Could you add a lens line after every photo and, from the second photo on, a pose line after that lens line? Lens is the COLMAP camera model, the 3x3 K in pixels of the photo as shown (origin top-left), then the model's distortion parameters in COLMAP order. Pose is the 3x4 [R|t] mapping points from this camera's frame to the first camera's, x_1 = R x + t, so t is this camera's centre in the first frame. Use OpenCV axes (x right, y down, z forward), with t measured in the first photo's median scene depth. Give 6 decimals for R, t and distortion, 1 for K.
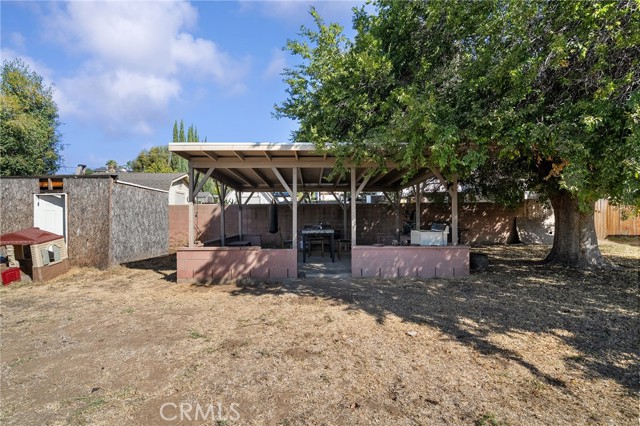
lens RADIAL K [[283.5, 0, 319.8], [0, 283.5, 214.9], [0, 0, 1]] dist [0.008364, -0.000096]
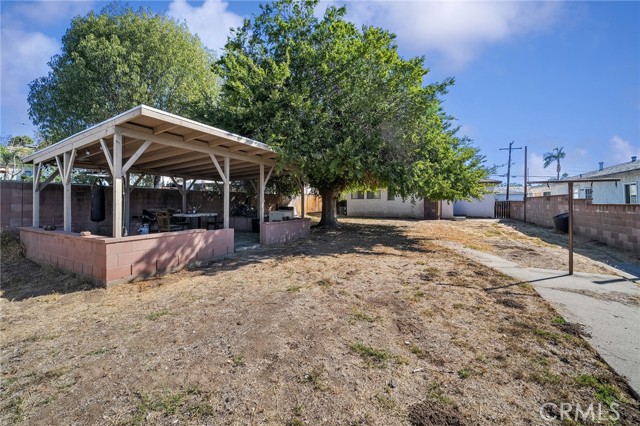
lens RADIAL K [[240.3, 0, 318.9], [0, 240.3, 206.7], [0, 0, 1]] dist [-0.001572, -0.000045]
pose [[0.559091, -0.011217, 0.829031, -0.707973], [-0.001772, 0.999890, 0.014723, 0.021110], [-0.829104, -0.009701, 0.559010, 0.169306]]
